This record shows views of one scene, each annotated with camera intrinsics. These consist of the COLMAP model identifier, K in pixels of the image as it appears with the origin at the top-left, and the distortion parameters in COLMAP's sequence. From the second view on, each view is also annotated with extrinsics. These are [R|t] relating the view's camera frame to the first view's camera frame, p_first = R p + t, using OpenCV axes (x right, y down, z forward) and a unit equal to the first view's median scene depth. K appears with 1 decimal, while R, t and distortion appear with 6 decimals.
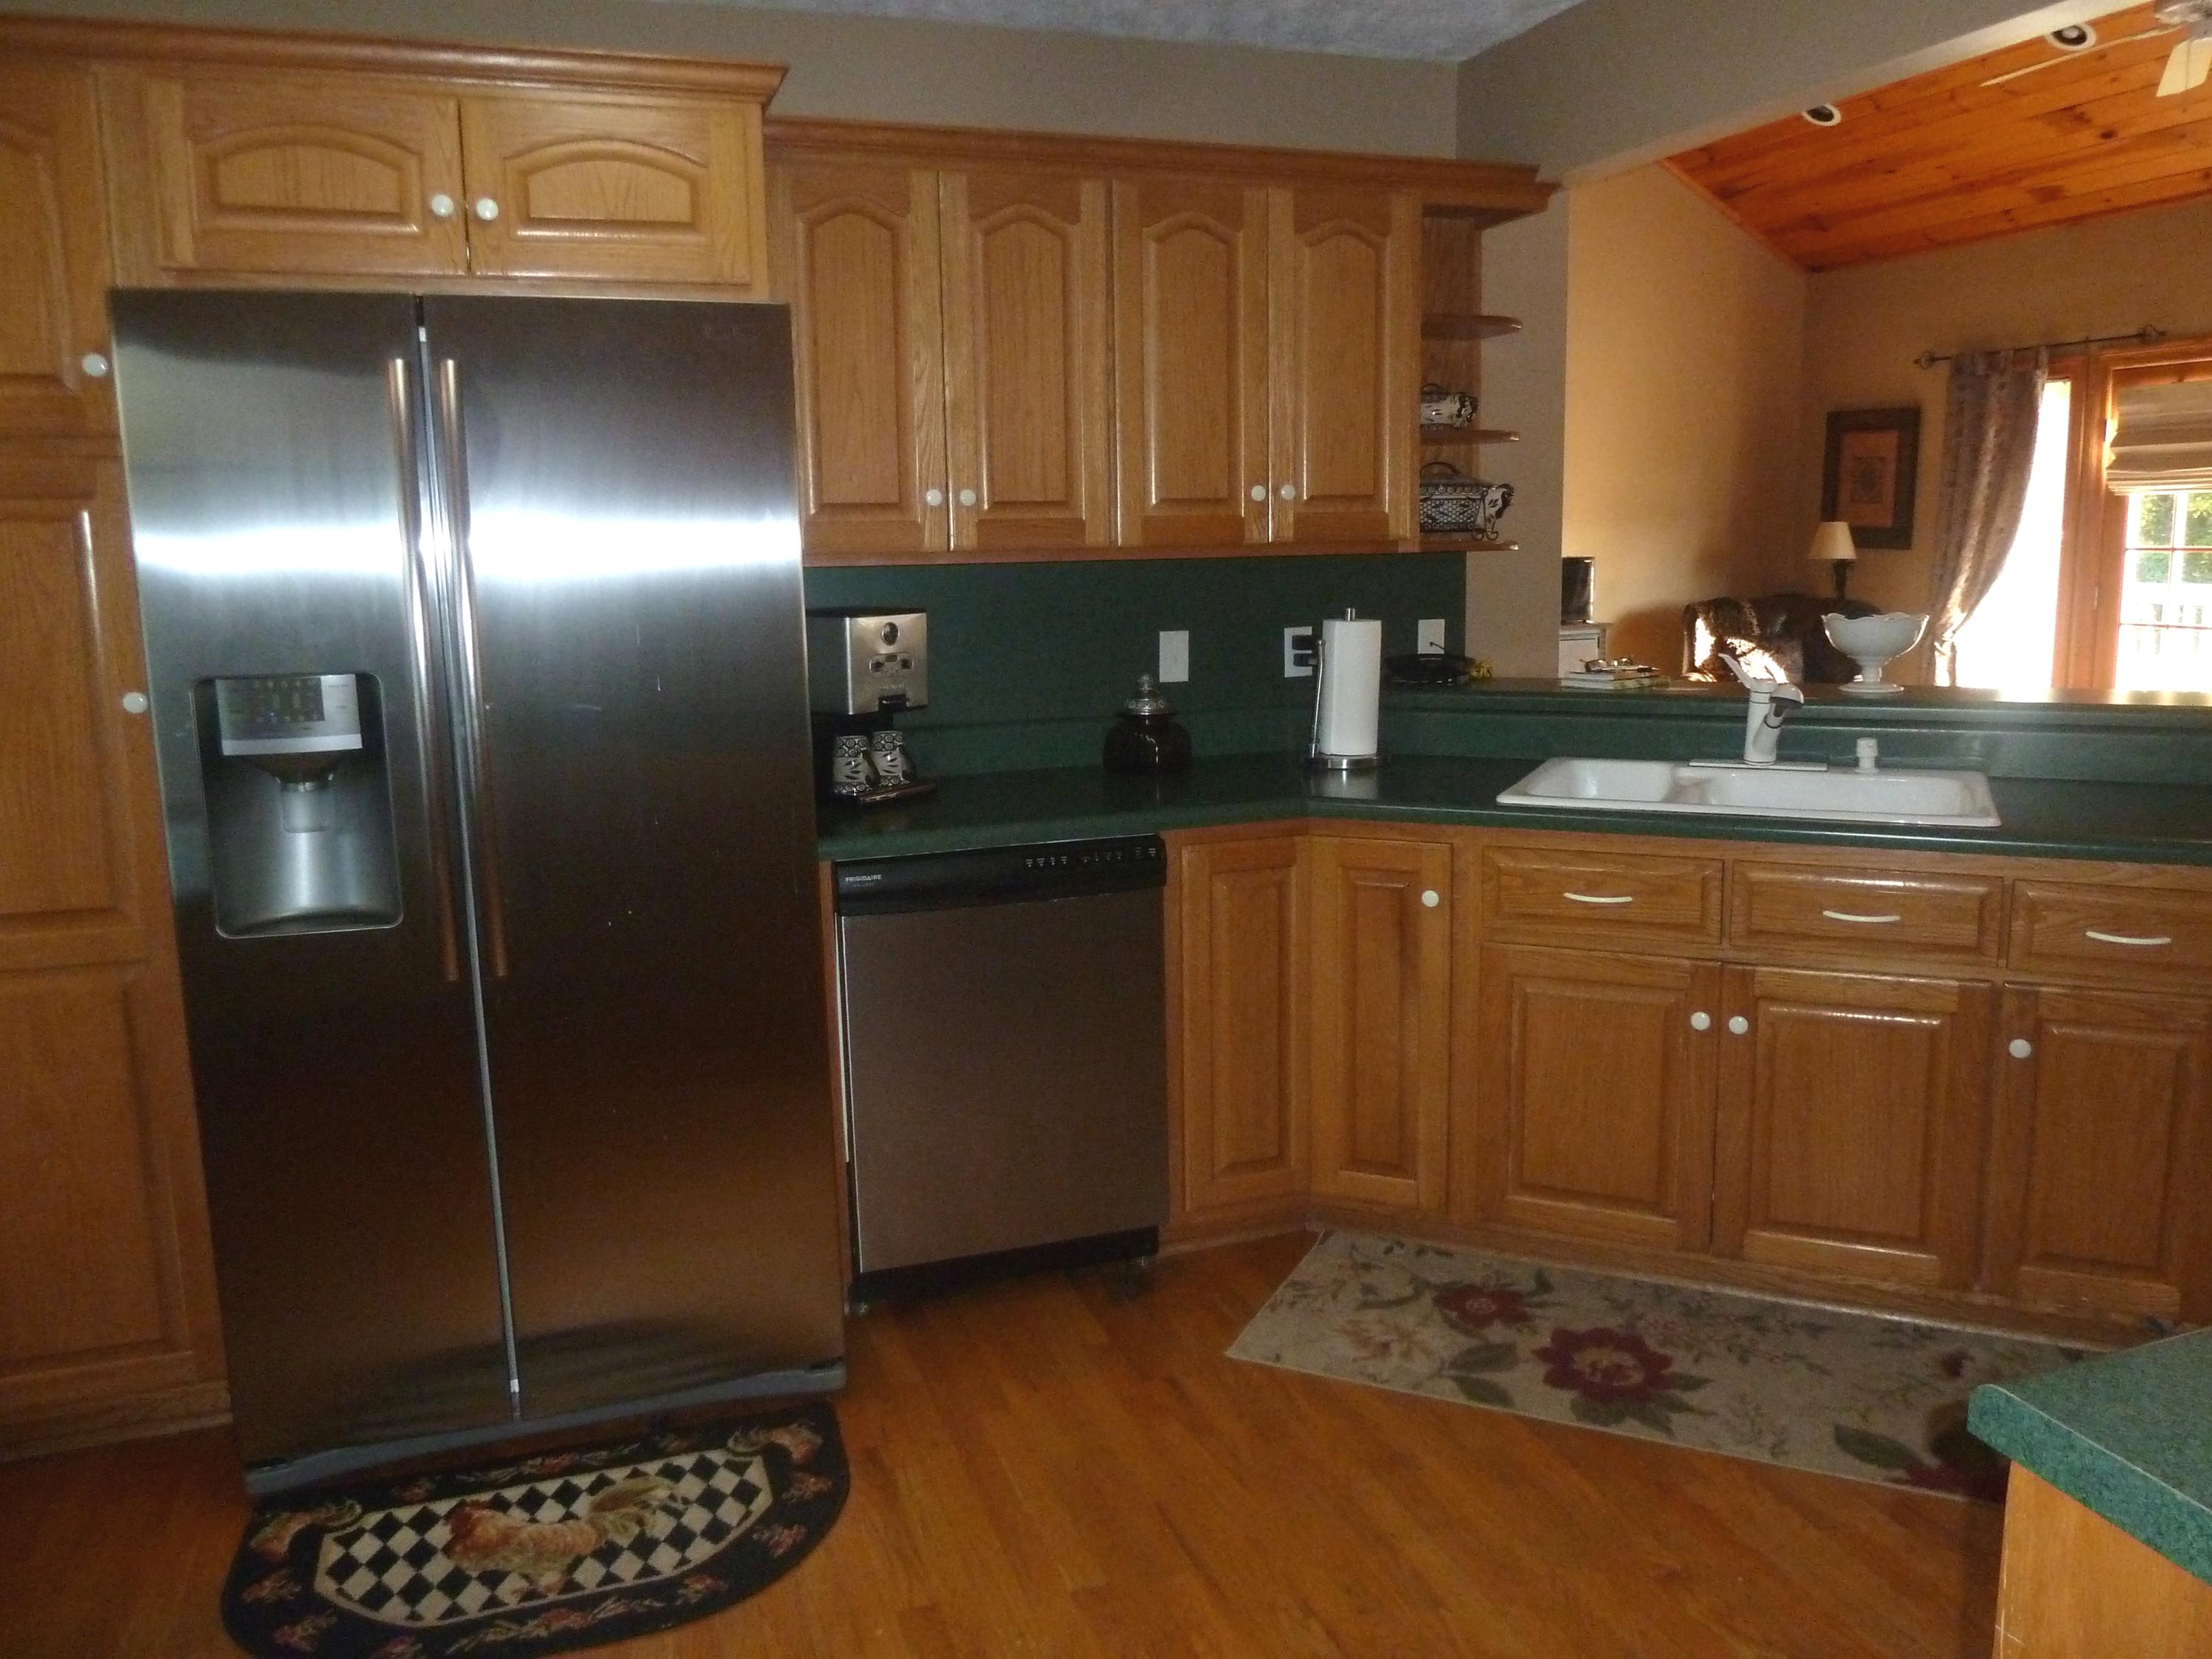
lens RADIAL K [[1646.9, 0, 1118.0], [0, 1646.9, 825.7], [0, 0, 1]] dist [-0.045179, 0.014463]
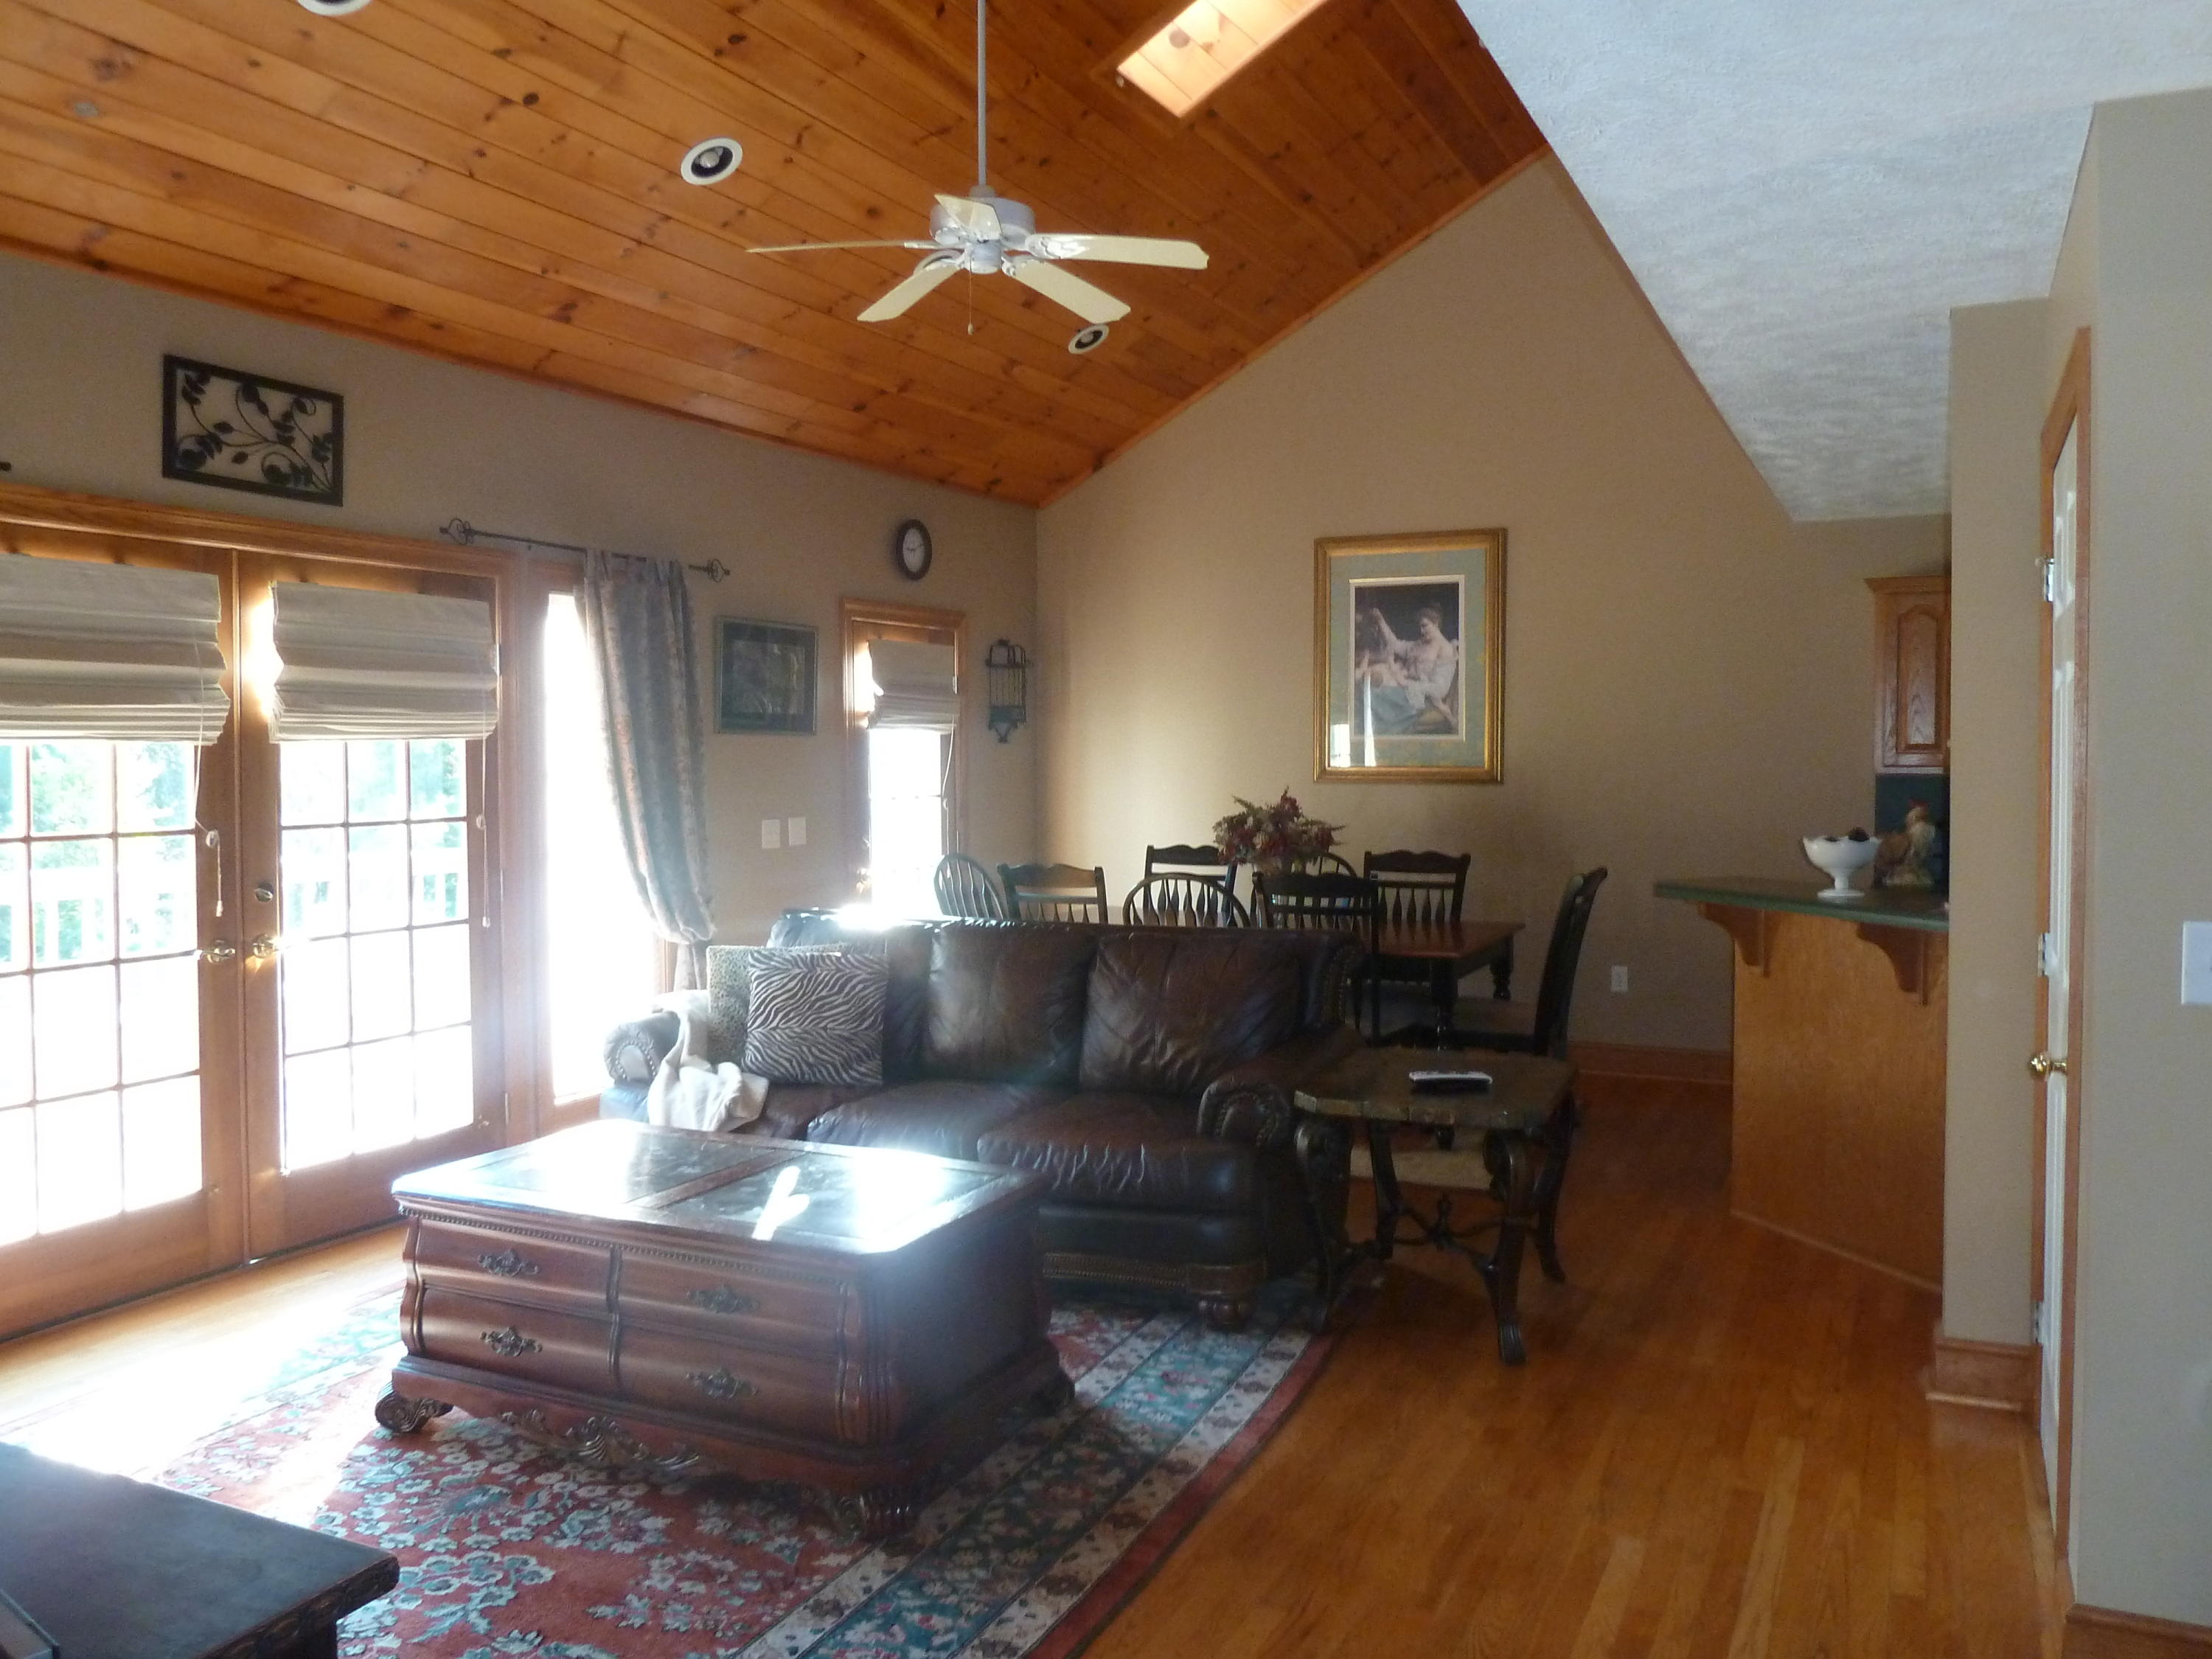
lens RADIAL K [[1646.9, 0, 1107.4], [0, 1646.9, 820.5], [0, 0, 1]] dist [-0.045179, 0.014463]
pose [[-0.693309, -0.014815, 0.720488, -0.028063], [0.135004, 0.979417, 0.150051, -0.188554], [-0.707882, 0.201301, -0.677039, 0.991020]]
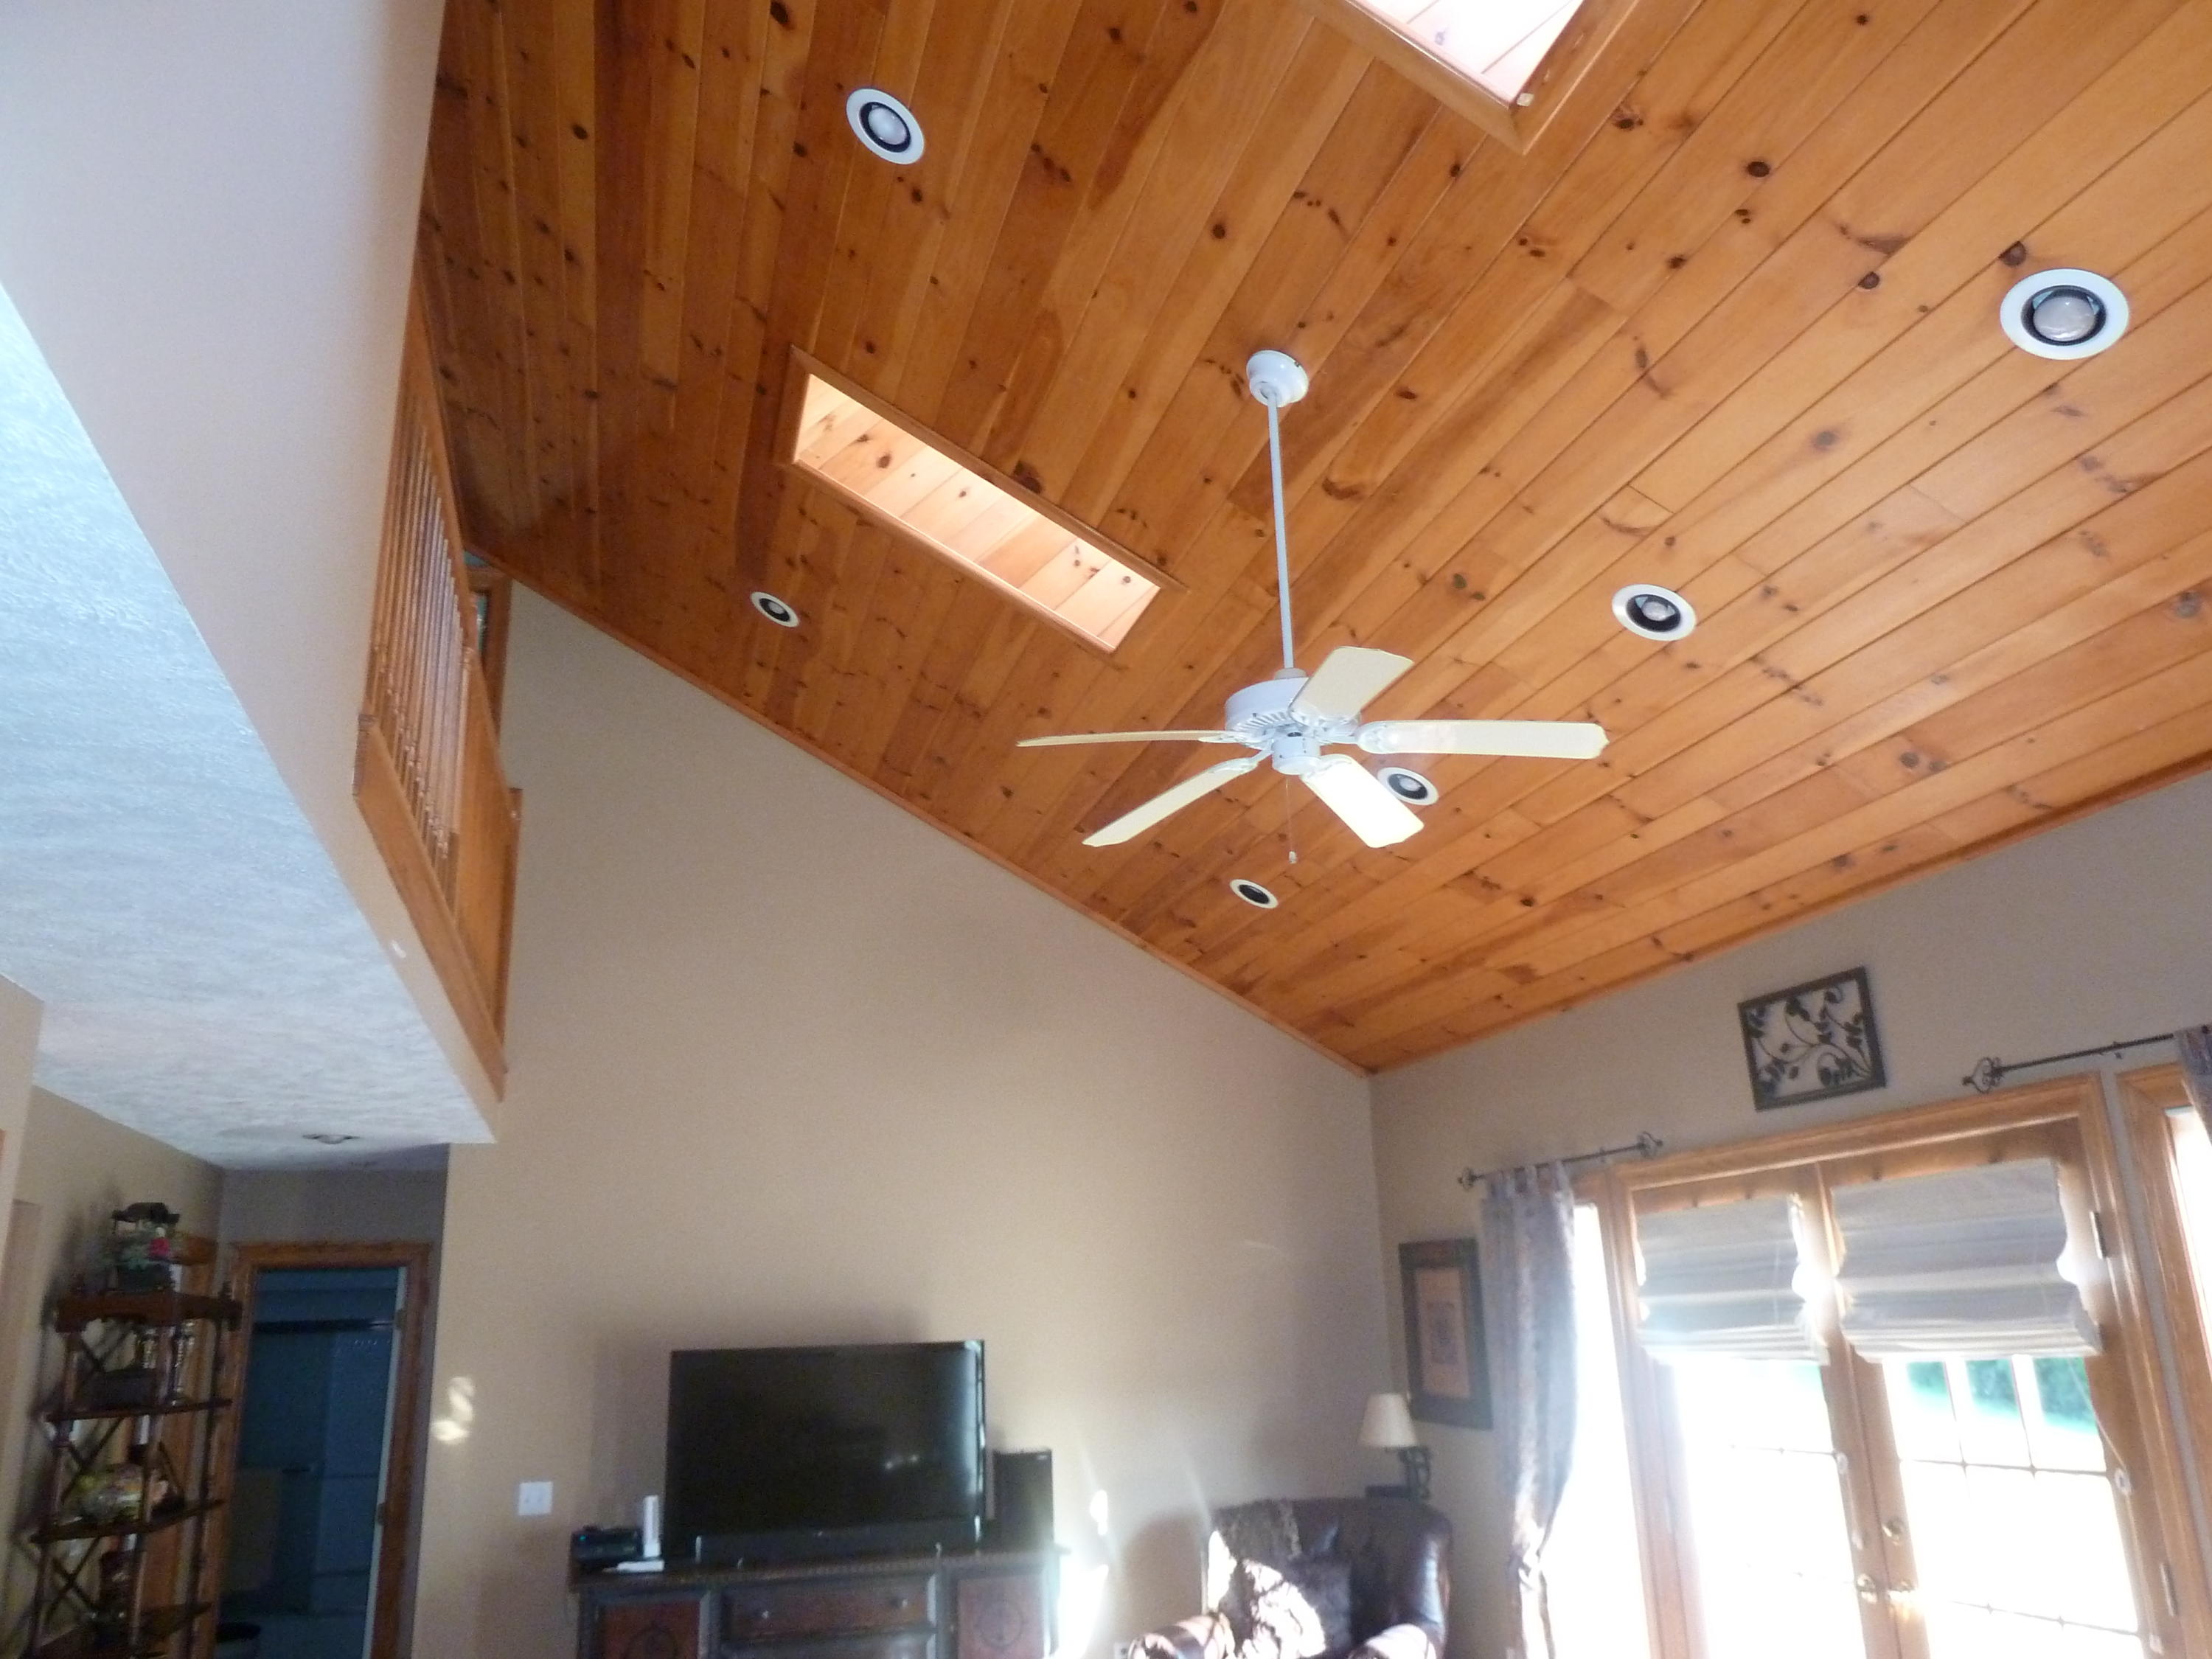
lens RADIAL K [[1646.9, 0, 1098.0], [0, 1646.9, 825.2], [0, 0, 1]] dist [-0.045179, 0.014463]
pose [[0.997739, -0.032353, -0.058903, 0.381787], [0.001813, 0.889126, -0.457659, -0.079098], [0.067179, 0.456518, 0.887174, 0.215224]]
